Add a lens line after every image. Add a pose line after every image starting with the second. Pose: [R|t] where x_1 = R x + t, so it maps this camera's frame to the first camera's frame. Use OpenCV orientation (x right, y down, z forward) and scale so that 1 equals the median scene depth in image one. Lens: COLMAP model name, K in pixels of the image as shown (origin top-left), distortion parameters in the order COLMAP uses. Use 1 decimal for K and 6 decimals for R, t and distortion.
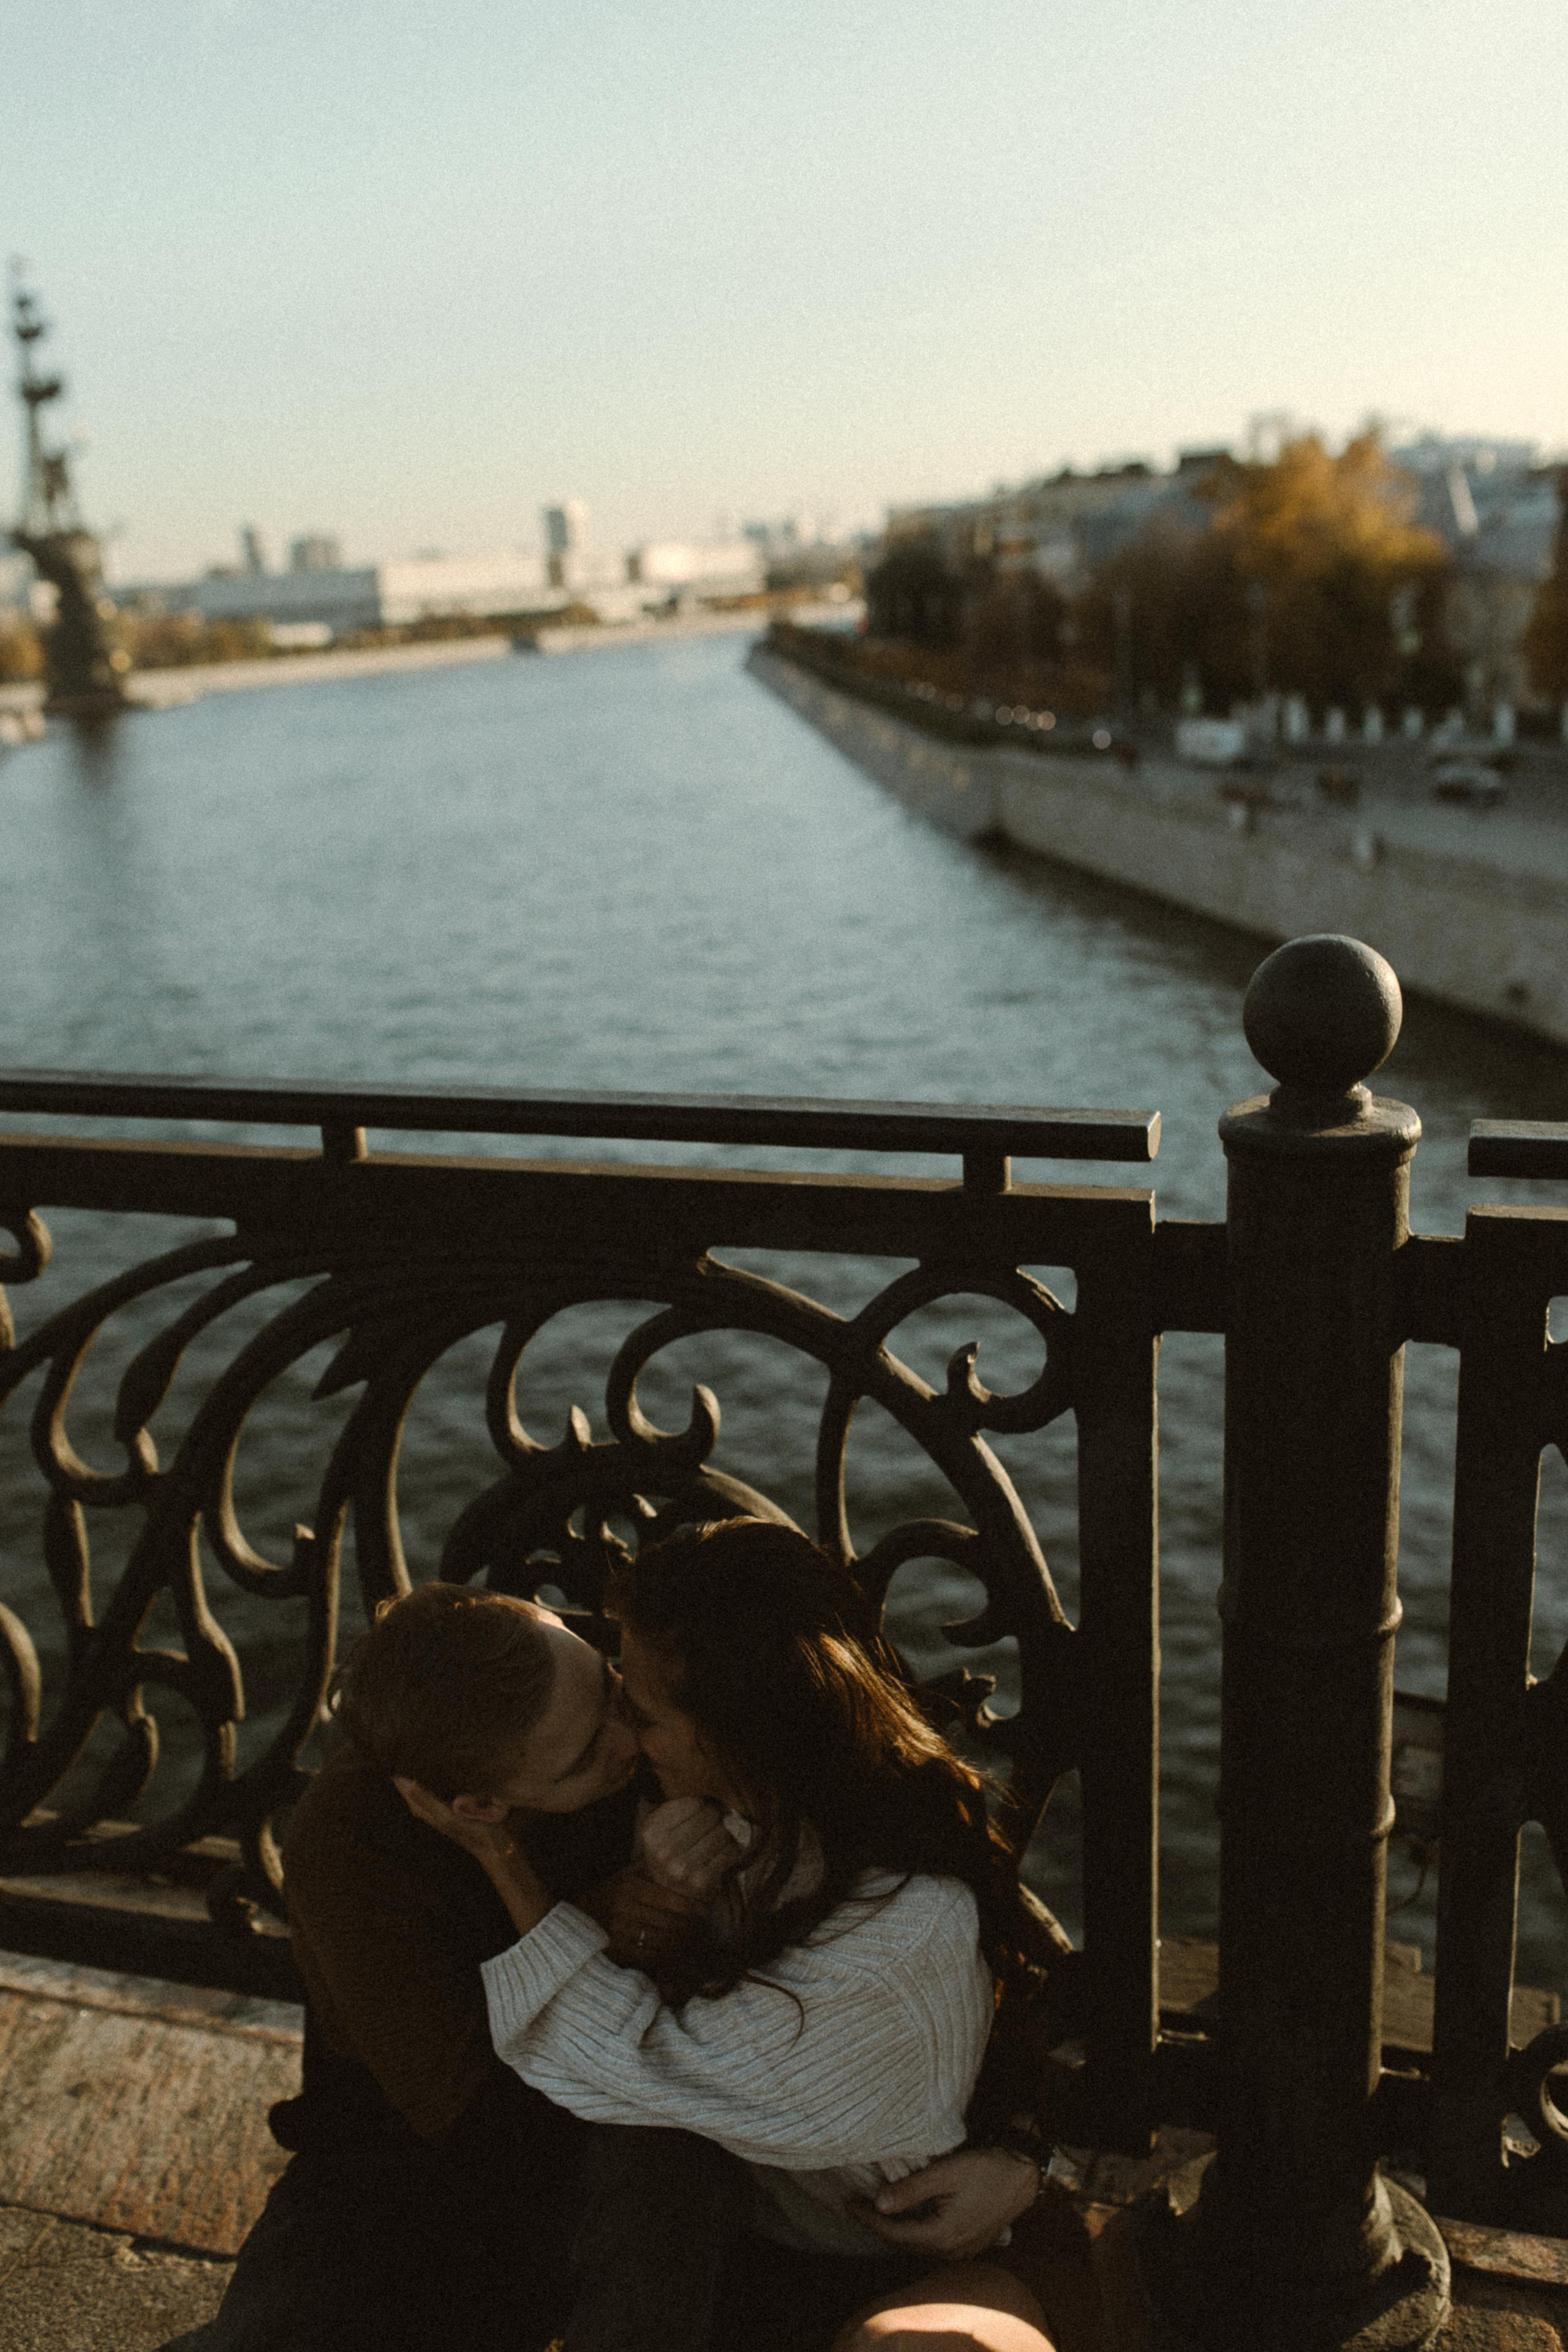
lens RADIAL K [[2294.6, 0, 783.4], [0, 2294.6, 1230.3], [0, 0, 1]] dist [0.000305, -0.014314]
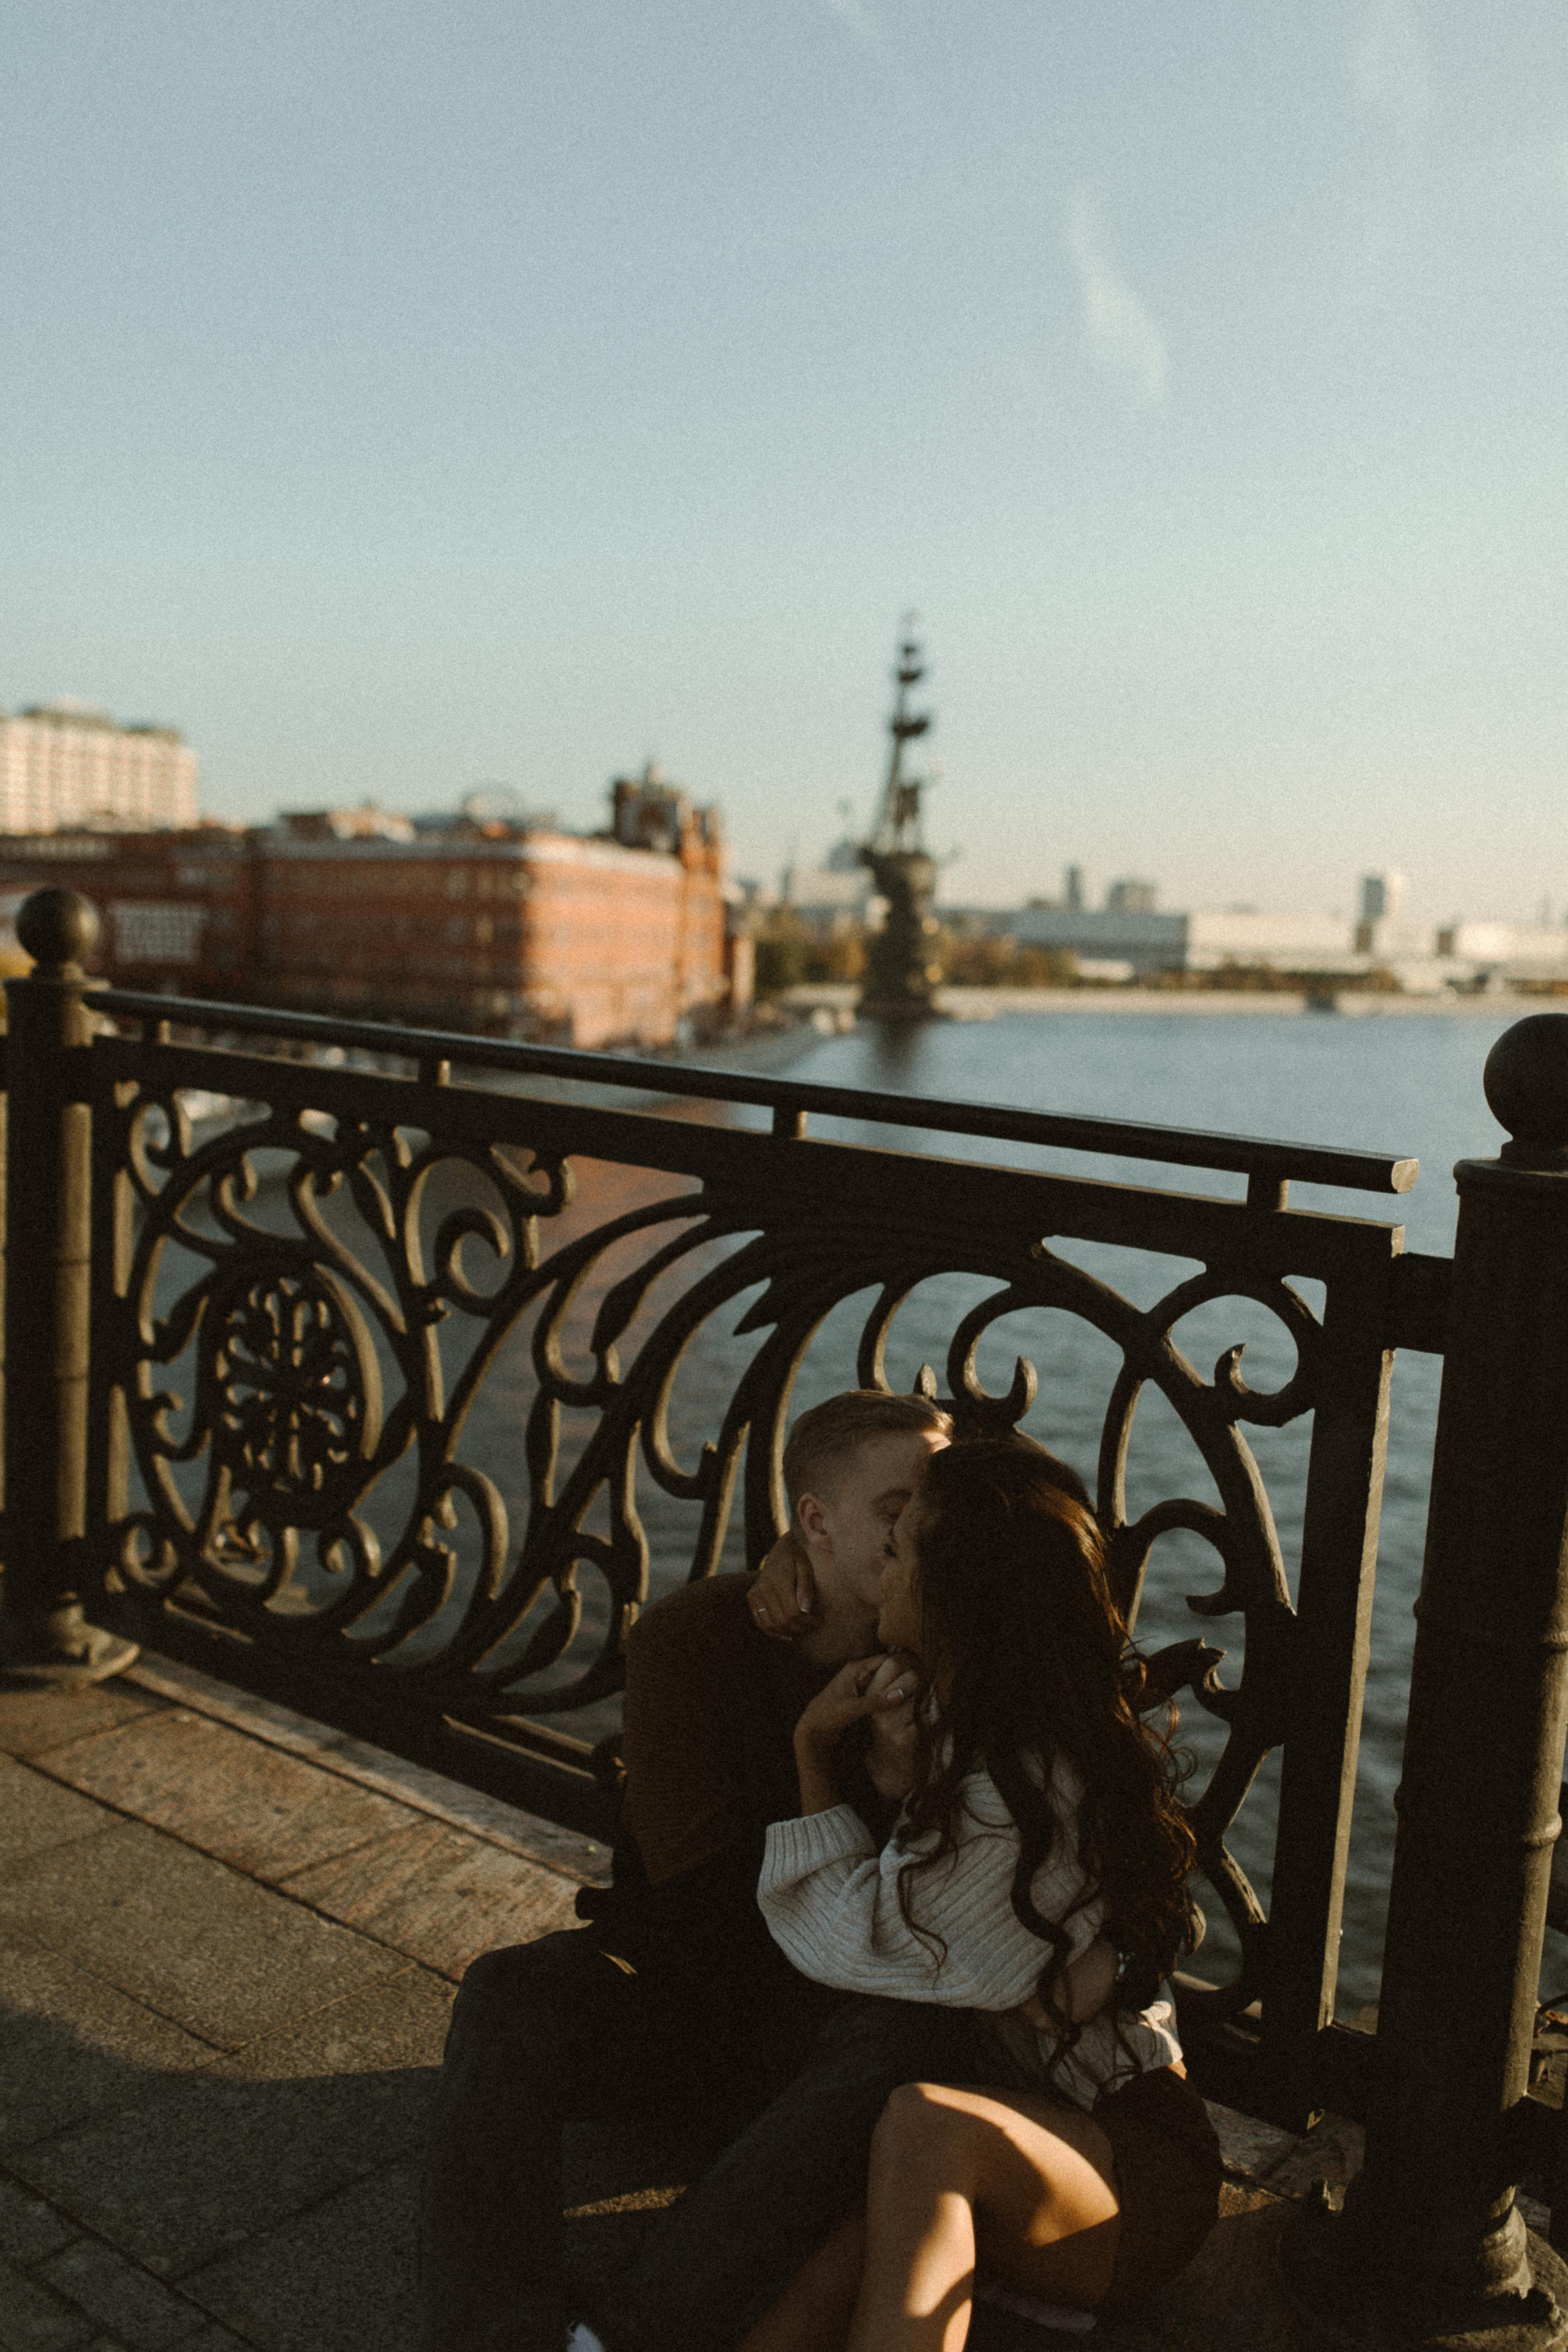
lens RADIAL K [[2338.0, 0, 737.3], [0, 2338.0, 1222.2], [0, 0, 1]] dist [-0.019499, -0.004083]
pose [[0.926010, 0.147830, -0.347351, 0.194734], [-0.201148, 0.971855, -0.122629, 0.146563], [0.319446, 0.183424, 0.929682, -0.161941]]
